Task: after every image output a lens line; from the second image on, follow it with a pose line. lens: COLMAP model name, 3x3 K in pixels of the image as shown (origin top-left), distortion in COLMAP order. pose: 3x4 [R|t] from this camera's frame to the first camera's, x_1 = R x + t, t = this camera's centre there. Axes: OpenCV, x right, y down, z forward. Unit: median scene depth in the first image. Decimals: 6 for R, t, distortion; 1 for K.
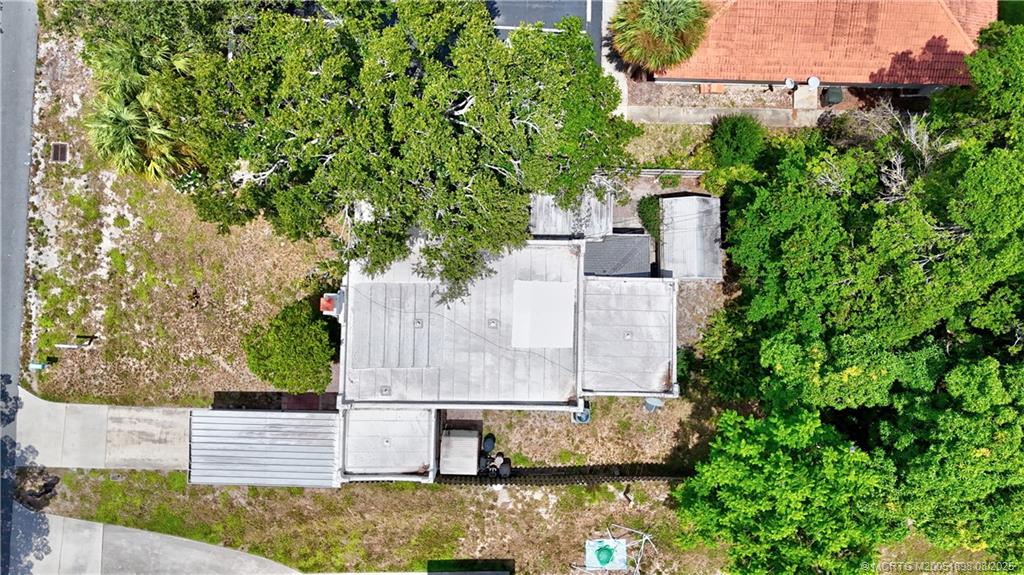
lens RADIAL K [[759.6, 0, 512.0], [0, 759.6, 287.5], [0, 0, 1]] dist [0.079362, -0.087213]
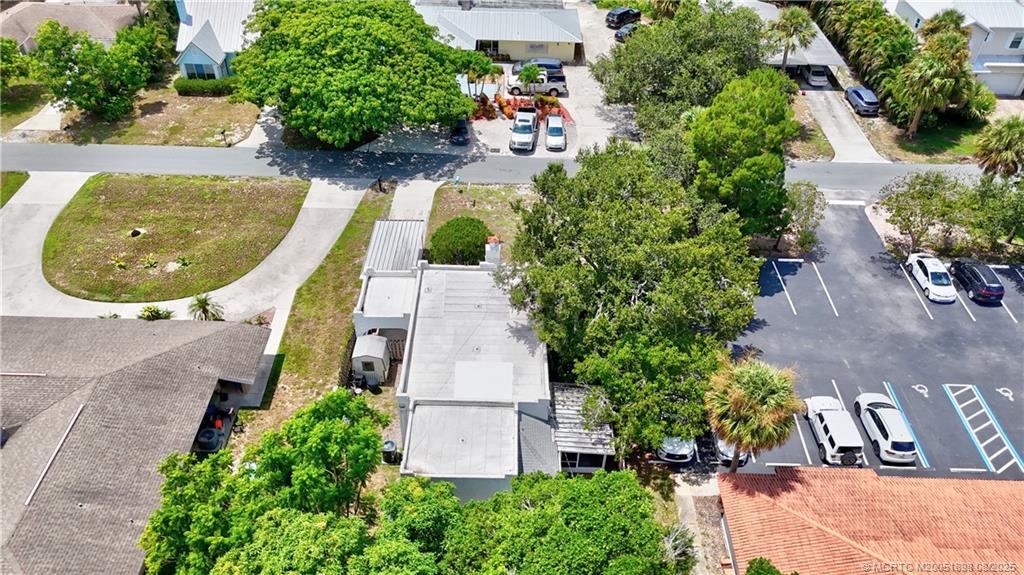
lens RADIAL K [[759.6, 0, 512.0], [0, 759.6, 287.5], [0, 0, 1]] dist [0.079362, -0.087213]
pose [[0.015368, 0.620485, -0.784068, 0.799333], [-0.999638, 0.026864, 0.001665, -0.012117], [0.022096, 0.783758, 0.620673, 0.164328]]
